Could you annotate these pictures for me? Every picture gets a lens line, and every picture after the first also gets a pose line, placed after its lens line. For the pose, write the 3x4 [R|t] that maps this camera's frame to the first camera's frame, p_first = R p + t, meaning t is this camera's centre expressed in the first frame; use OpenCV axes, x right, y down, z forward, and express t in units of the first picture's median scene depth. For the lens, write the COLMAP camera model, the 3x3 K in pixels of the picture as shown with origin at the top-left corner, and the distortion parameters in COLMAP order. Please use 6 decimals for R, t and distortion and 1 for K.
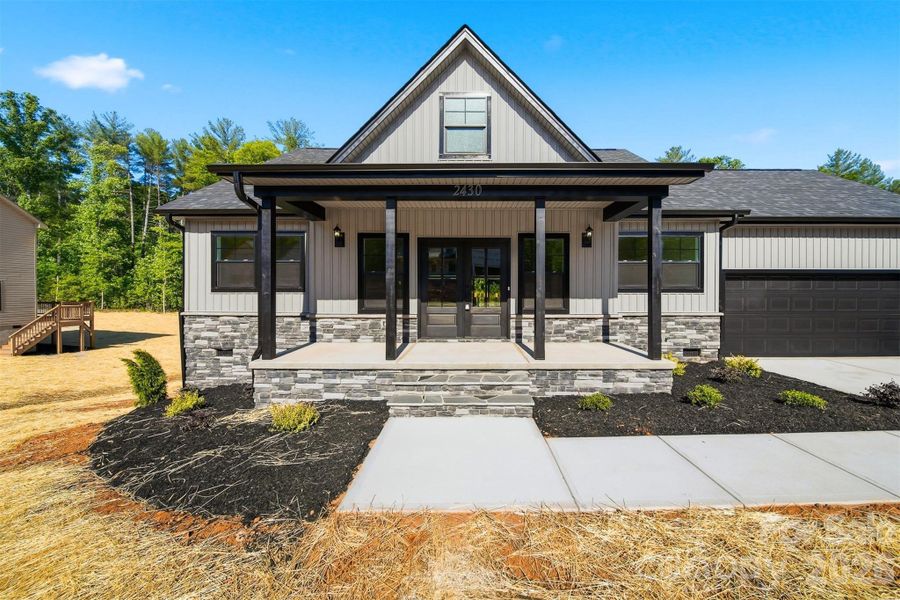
lens RADIAL K [[332.1, 0, 470.0], [0, 332.1, 294.6], [0, 0, 1]] dist [-0.000799, 0.000134]
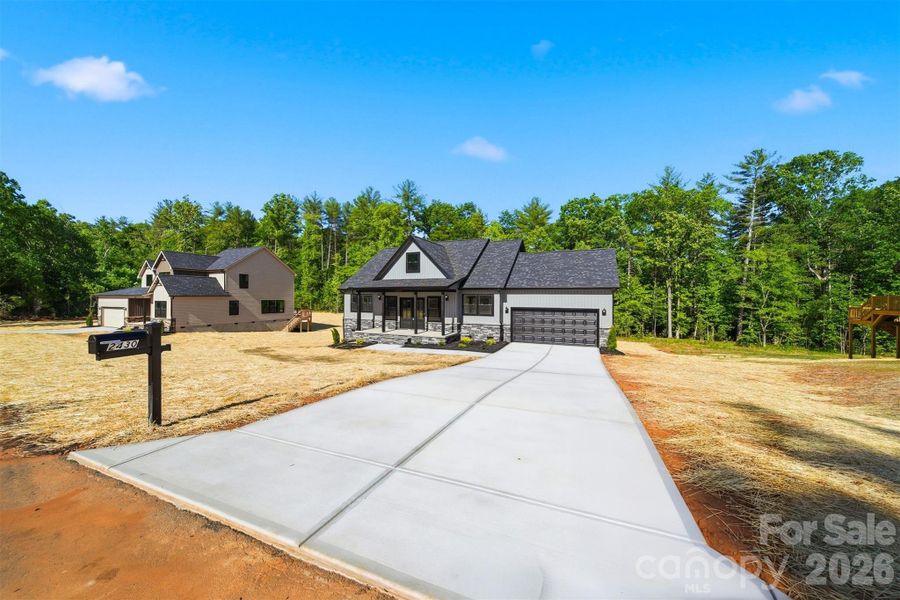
lens RADIAL K [[332.1, 0, 453.2], [0, 332.1, 295.1], [0, 0, 1]] dist [-0.000799, 0.000134]
pose [[0.918449, 0.003252, -0.395525, 1.456464], [-0.006917, 0.999945, -0.007840, -0.155731], [0.395478, 0.009937, 0.918422, -1.622858]]
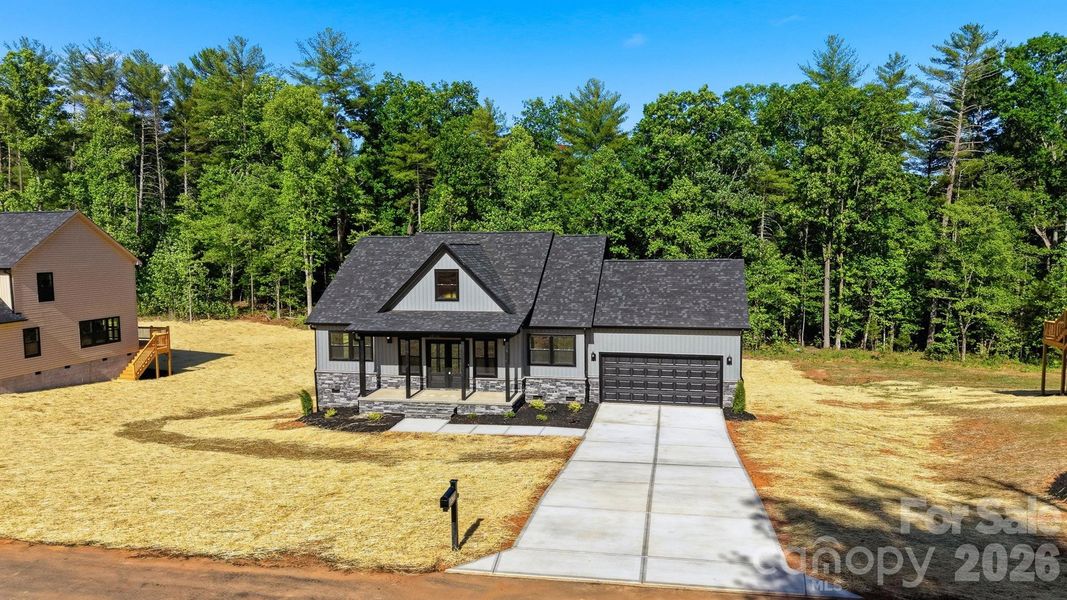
lens RADIAL K [[754.0, 0, 540.1], [0, 754.0, 309.4], [0, 0, 1]] dist [0.026541, -0.021489]
pose [[0.979167, 0.010164, -0.202801, 1.336252], [0.009098, 0.995547, 0.093825, -0.709984], [0.202851, -0.093715, 0.974715, -3.049288]]
